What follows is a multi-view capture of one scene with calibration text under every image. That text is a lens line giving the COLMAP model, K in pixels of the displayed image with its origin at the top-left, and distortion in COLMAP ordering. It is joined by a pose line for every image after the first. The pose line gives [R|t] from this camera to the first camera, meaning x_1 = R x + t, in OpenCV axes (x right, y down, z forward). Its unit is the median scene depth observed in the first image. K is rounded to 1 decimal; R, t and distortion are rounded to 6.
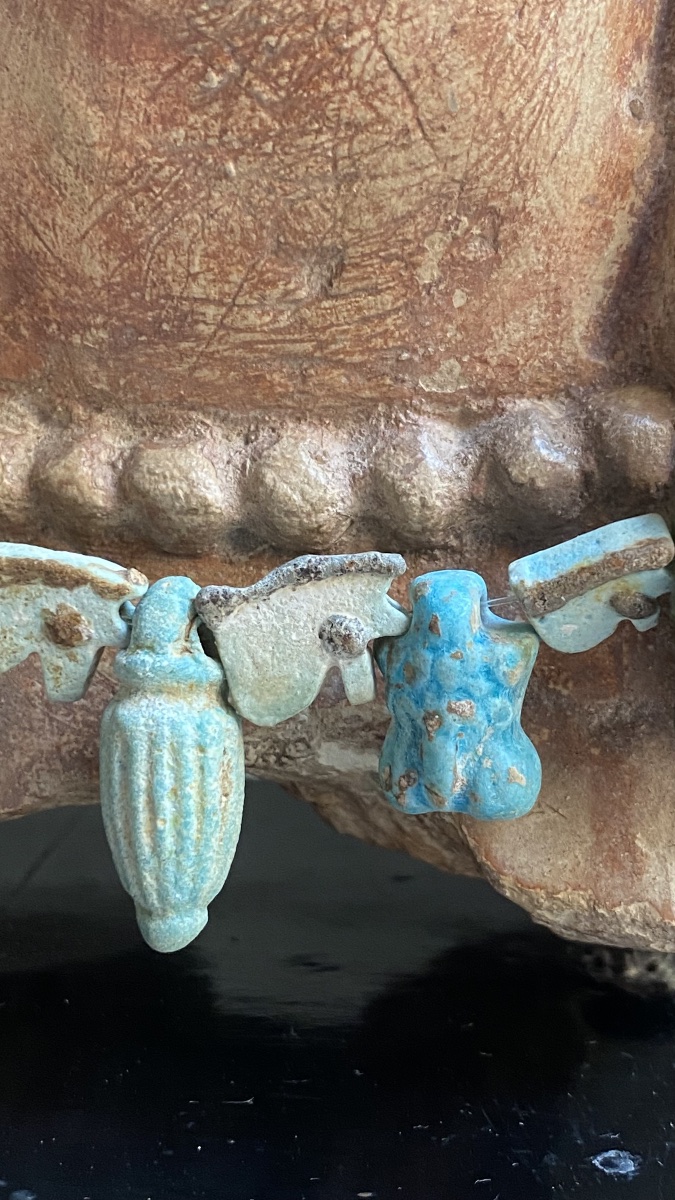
lens RADIAL K [[1830.6, 0, 339.5], [0, 1830.6, 590.1], [0, 0, 1]] dist [0.245007, -1.036050]
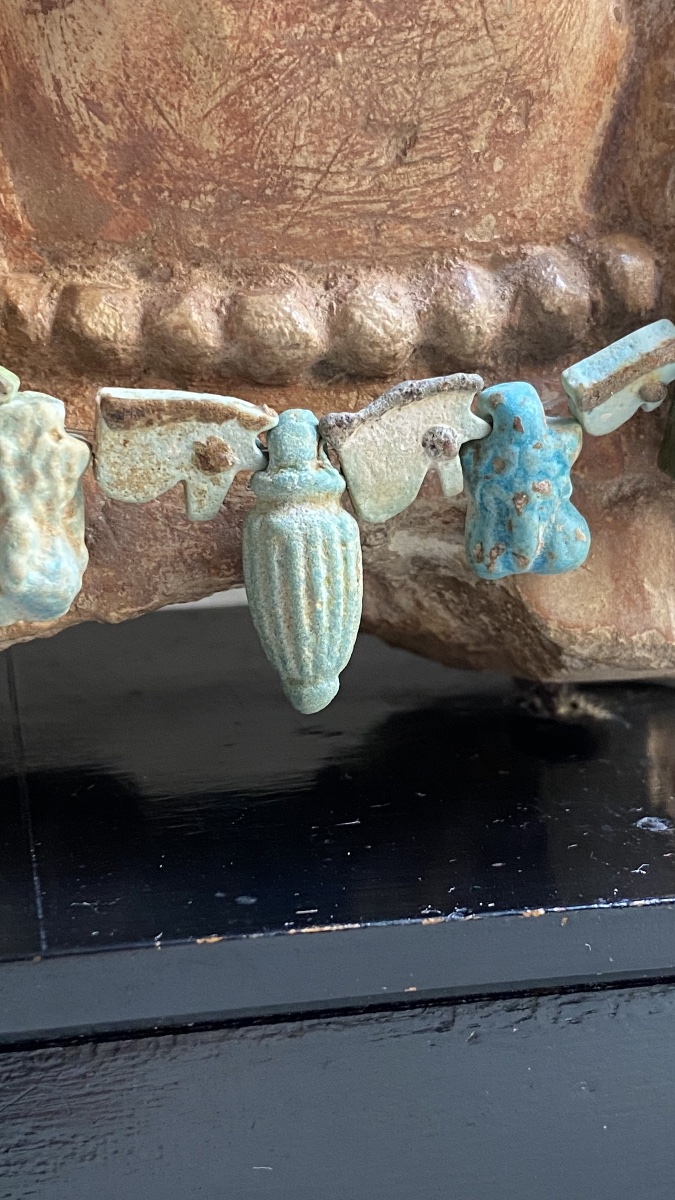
lens RADIAL K [[1830.6, 0, 339.5], [0, 1830.6, 590.1], [0, 0, 1]] dist [0.245007, -1.036050]
pose [[0.948819, -0.080260, 0.305453, -0.444607], [0.064369, 0.996013, 0.061762, 0.045372], [-0.309192, -0.038939, 0.950202, -0.174418]]
